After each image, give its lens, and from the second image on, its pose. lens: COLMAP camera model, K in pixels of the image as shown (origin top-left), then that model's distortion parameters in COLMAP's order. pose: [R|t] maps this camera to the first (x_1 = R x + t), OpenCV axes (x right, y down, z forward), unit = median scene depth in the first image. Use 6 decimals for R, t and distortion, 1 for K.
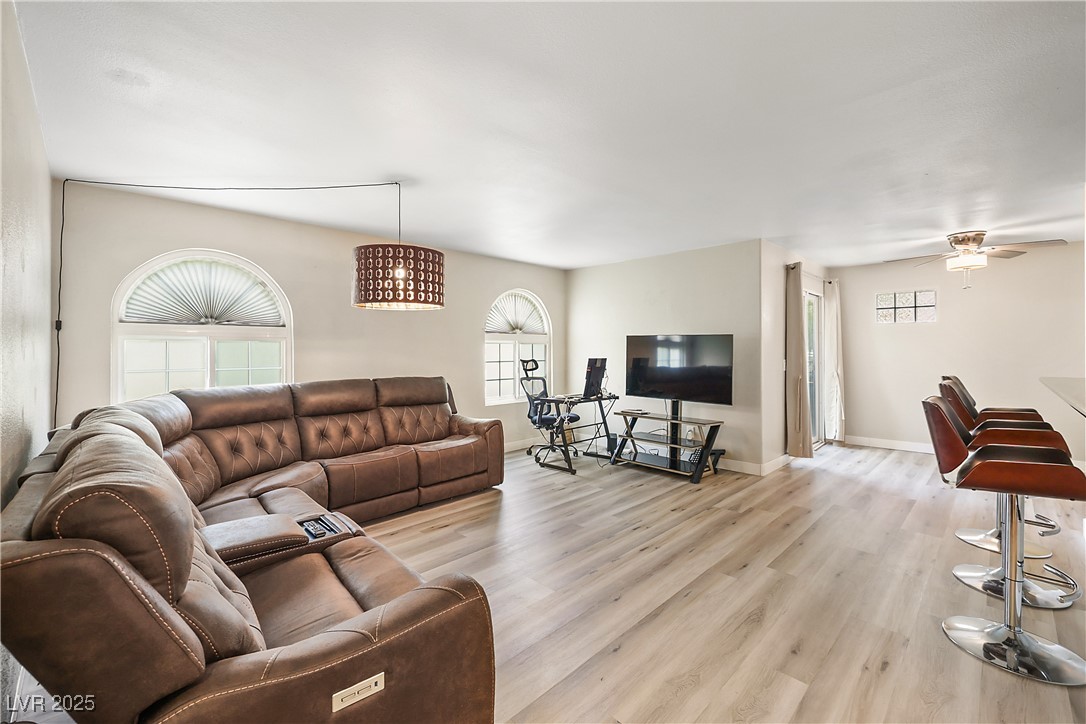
lens RADIAL K [[460.9, 0, 542.9], [0, 460.9, 361.2], [0, 0, 1]] dist [0.004319, 0.000025]
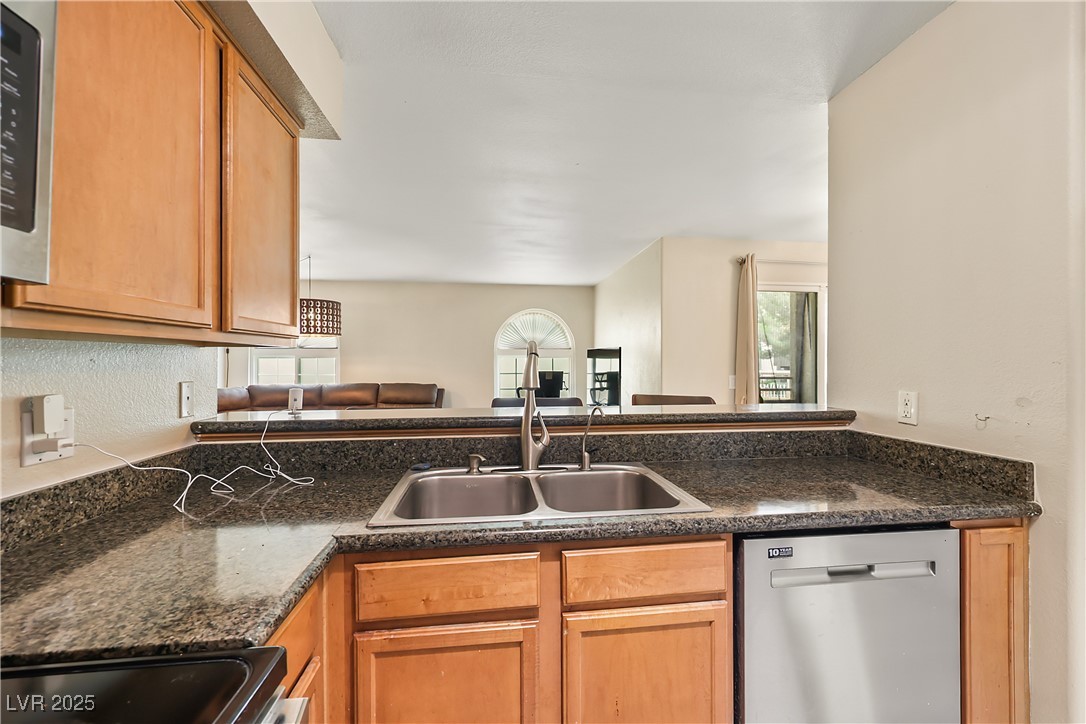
lens RADIAL K [[460.9, 0, 550.1], [0, 460.9, 364.9], [0, 0, 1]] dist [0.004319, 0.000025]
pose [[0.781941, 0.001782, -0.623350, 1.252738], [-0.010342, 0.999895, -0.010115, -0.017032], [0.623267, 0.014356, 0.781877, 0.249970]]
